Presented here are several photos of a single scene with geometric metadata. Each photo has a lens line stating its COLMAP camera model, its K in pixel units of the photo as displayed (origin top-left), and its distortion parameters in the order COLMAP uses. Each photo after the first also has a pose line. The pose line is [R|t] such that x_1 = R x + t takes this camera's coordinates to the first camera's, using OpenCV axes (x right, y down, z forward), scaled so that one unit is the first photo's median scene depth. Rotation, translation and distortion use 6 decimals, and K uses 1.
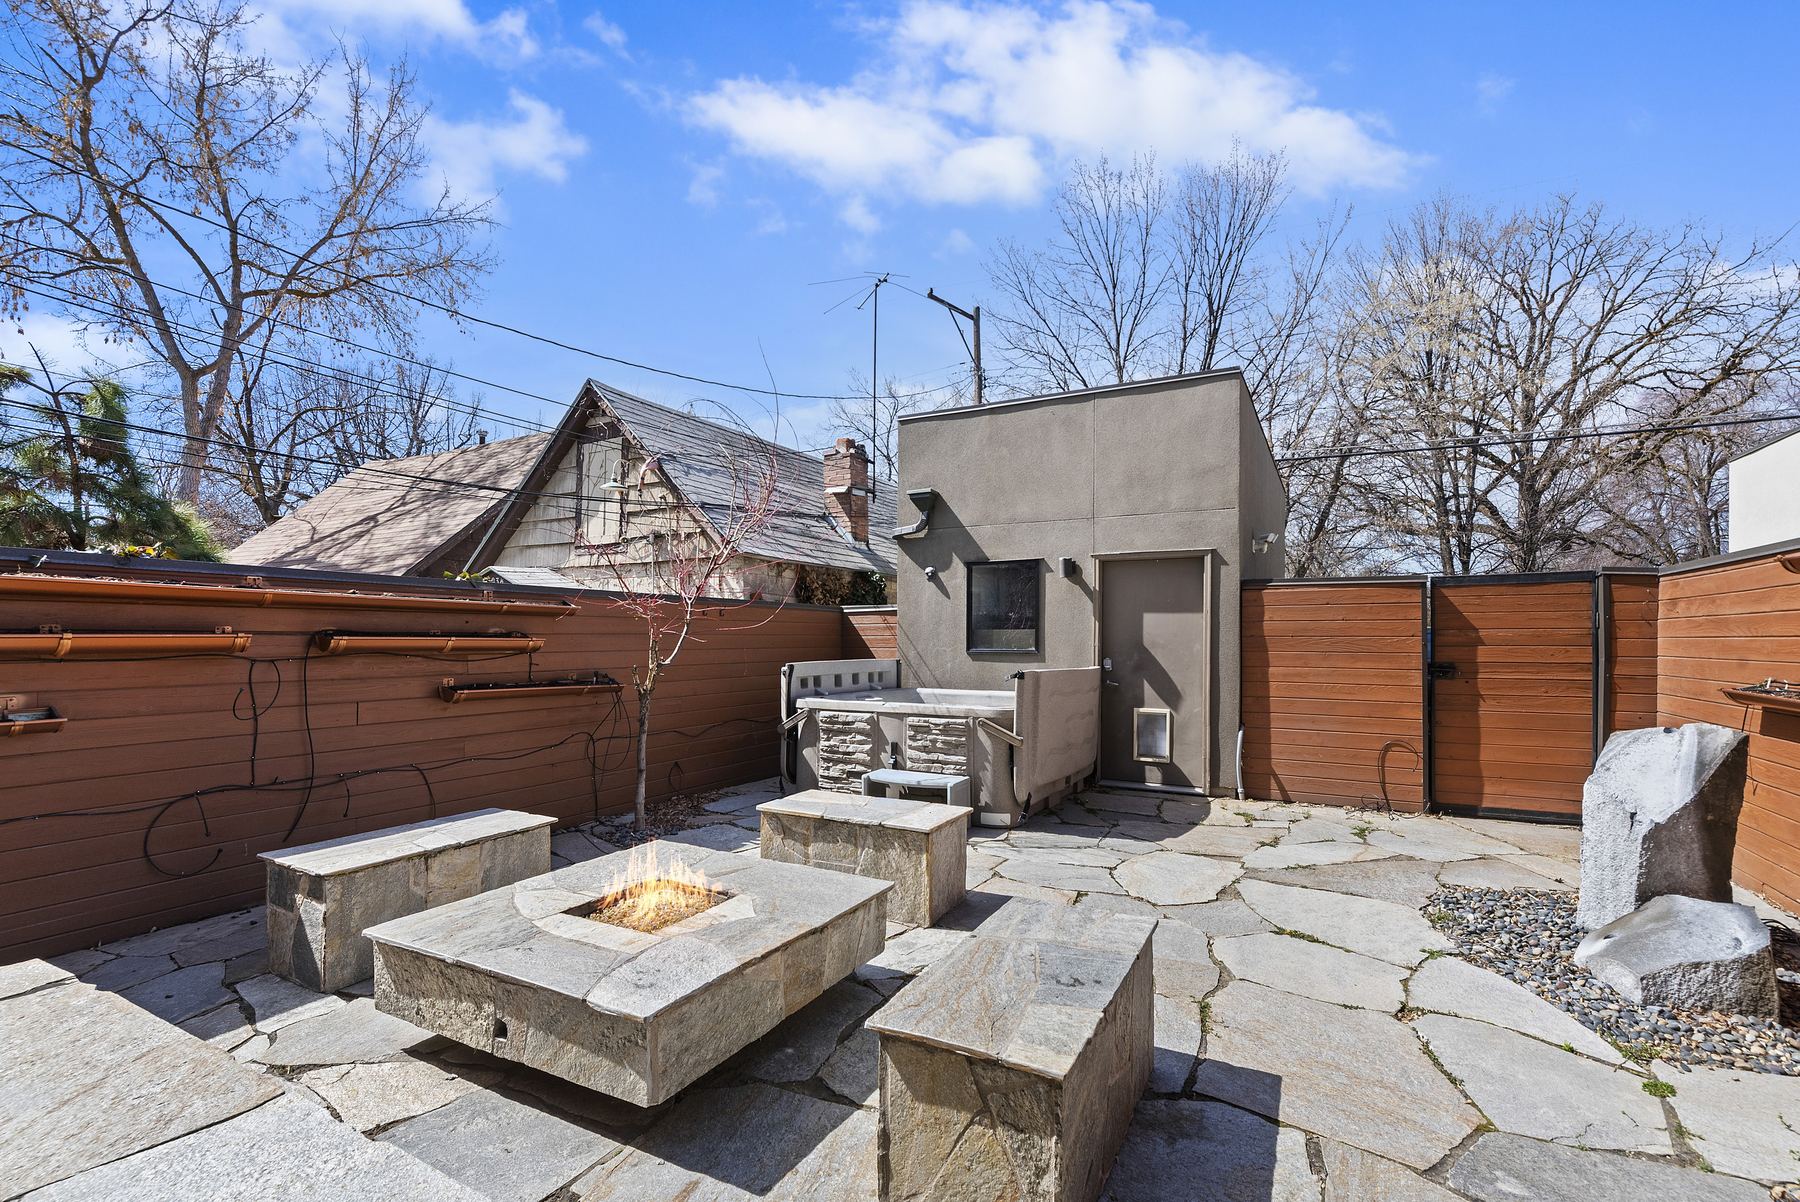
lens RADIAL K [[792.6, 0, 908.8], [0, 792.6, 637.4], [0, 0, 1]] dist [-0.001017, 0.000004]
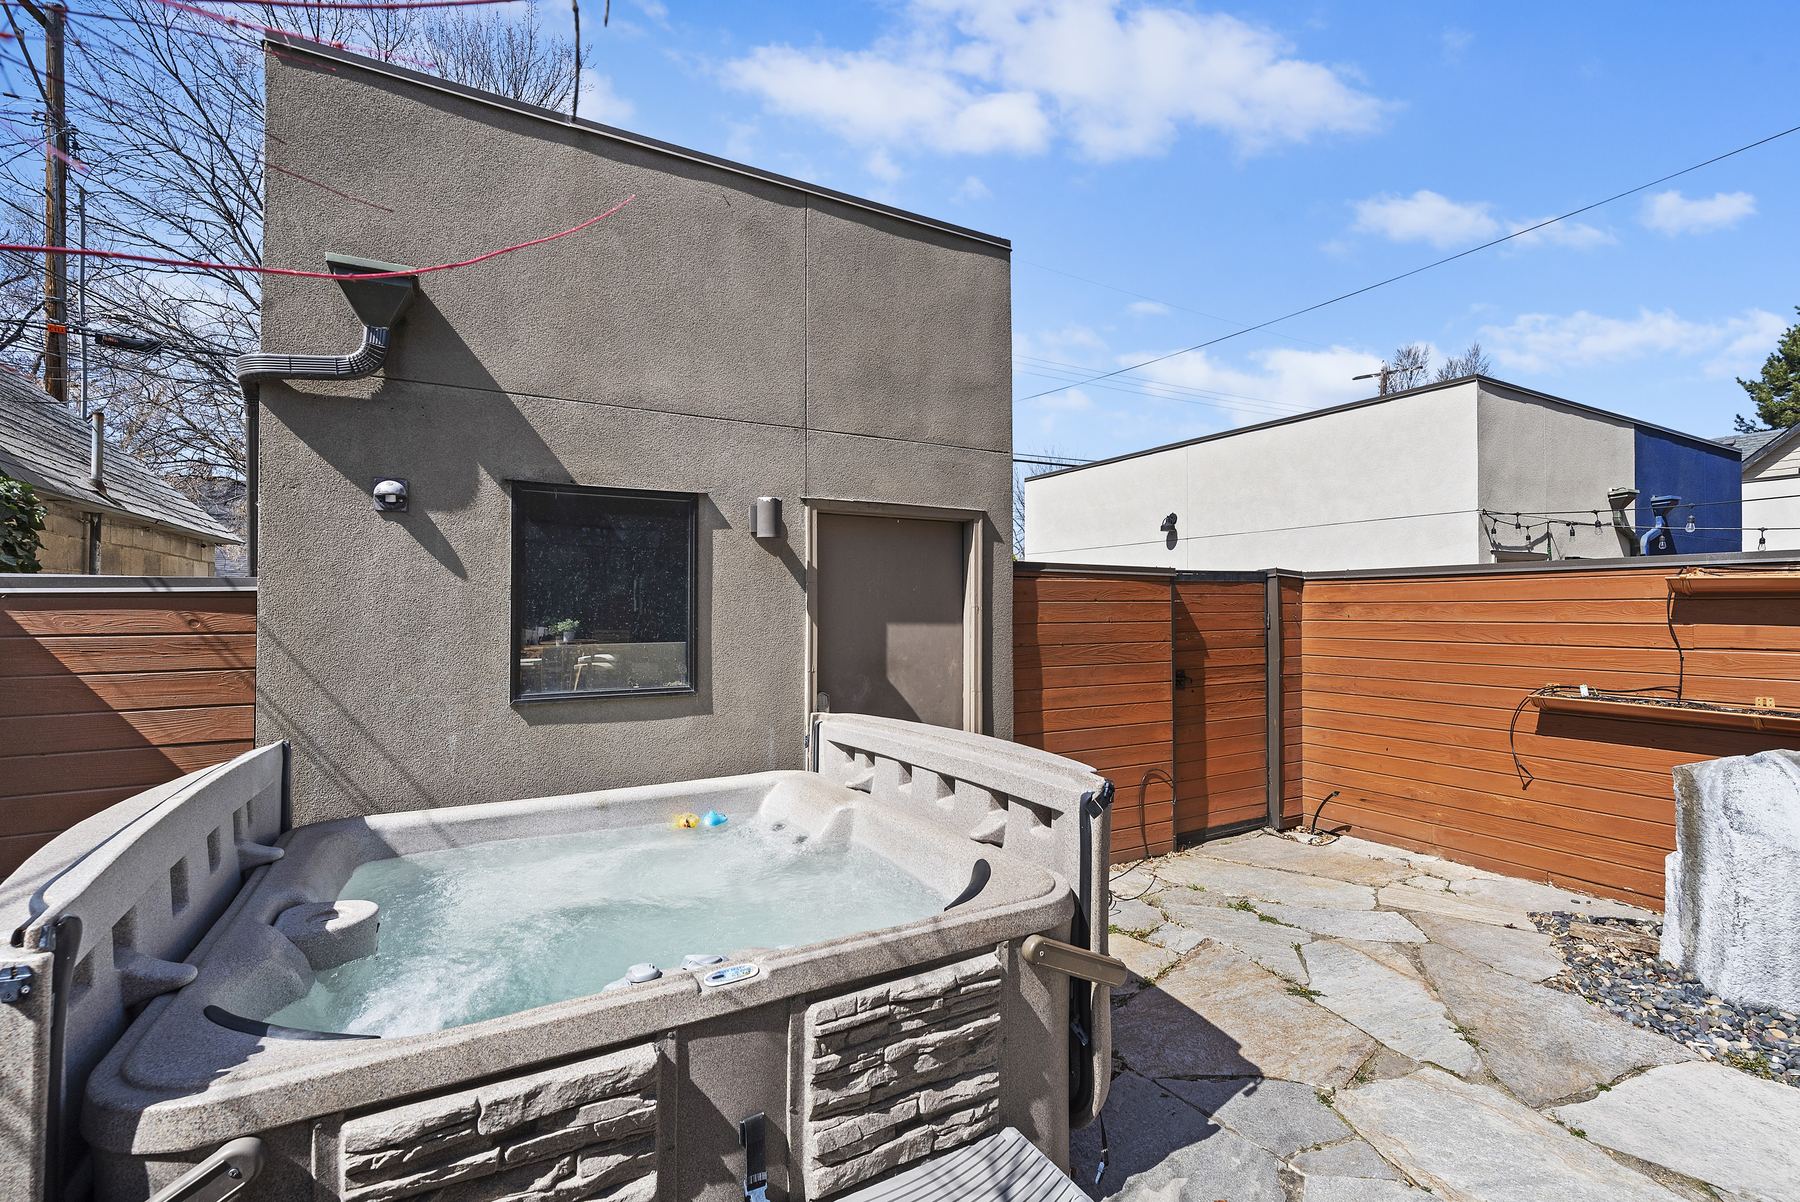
lens RADIAL K [[792.6, 0, 898.2], [0, 792.6, 598.2], [0, 0, 1]] dist [-0.001017, 0.000004]
pose [[0.526949, 0.006163, 0.849875, -0.175011], [0.001687, 0.999964, -0.008298, -0.032478], [-0.849895, 0.005807, 0.526920, 0.647729]]
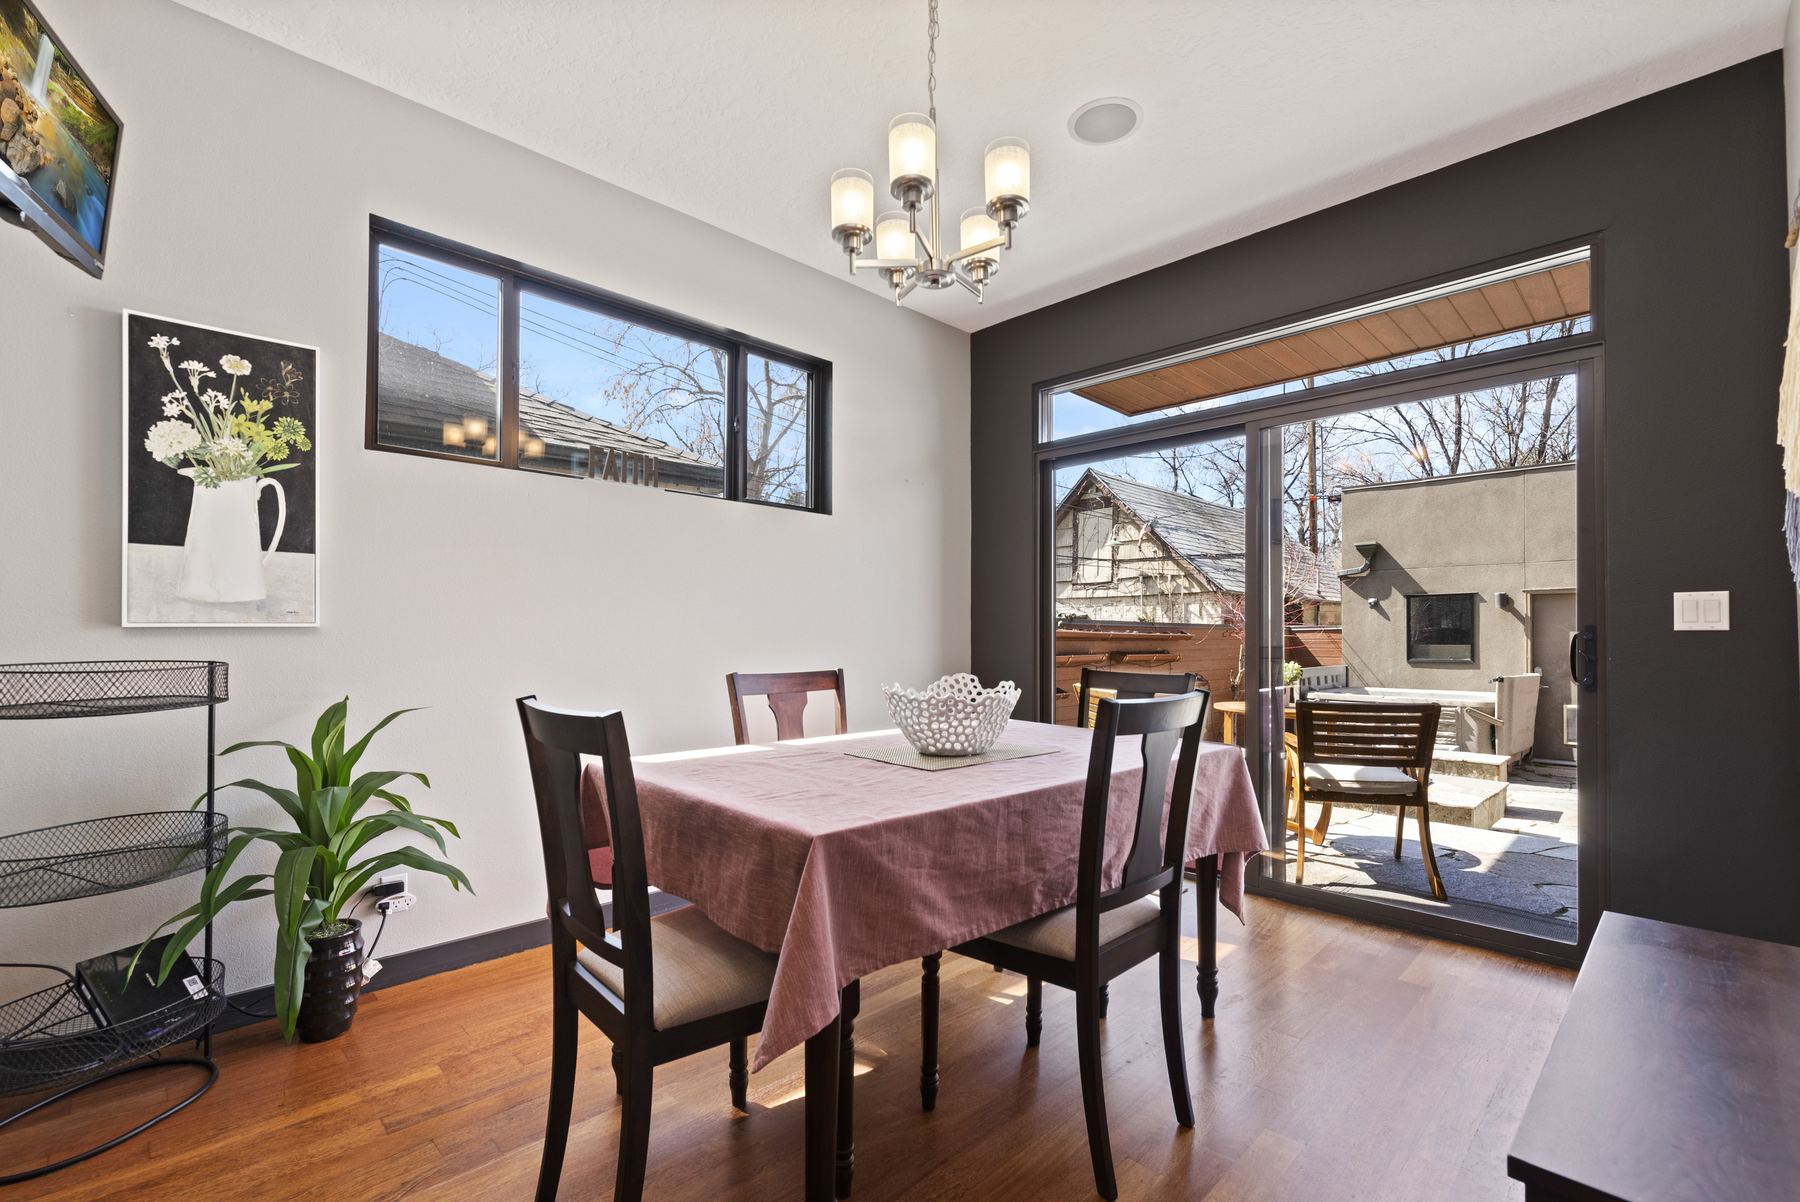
lens RADIAL K [[792.6, 0, 920.5], [0, 792.6, 626.7], [0, 0, 1]] dist [-0.001017, 0.000004]
pose [[0.962726, -0.004263, -0.270447, -0.377675], [0.001092, 0.999929, -0.011876, -0.026529], [0.270478, 0.011138, 0.962662, -0.552415]]
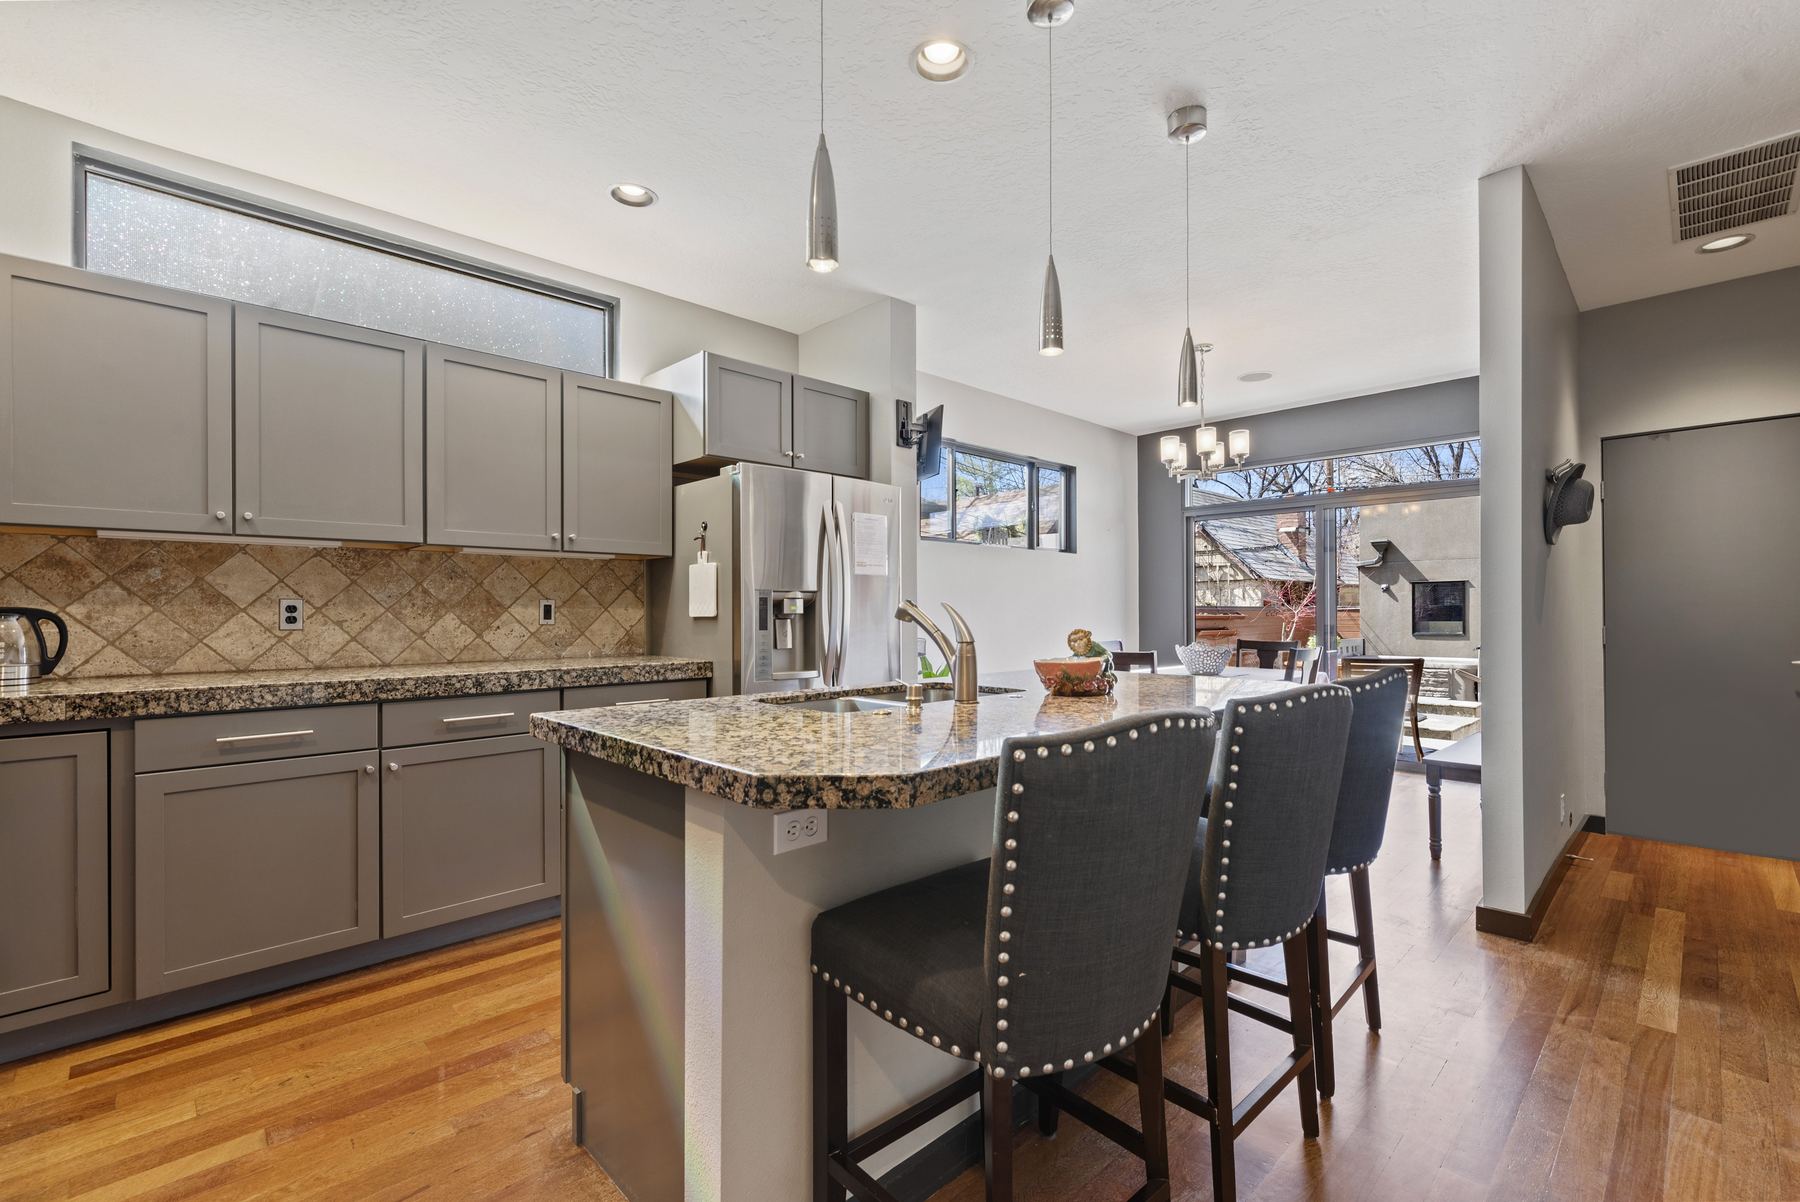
lens RADIAL K [[792.6, 0, 908.3], [0, 792.6, 607.0], [0, 0, 1]] dist [-0.001017, 0.000004]
pose [[0.956358, -0.007057, -0.292111, -0.488120], [0.005526, 0.999966, -0.006066, -0.038080], [0.292144, 0.004187, 0.956365, -0.994645]]
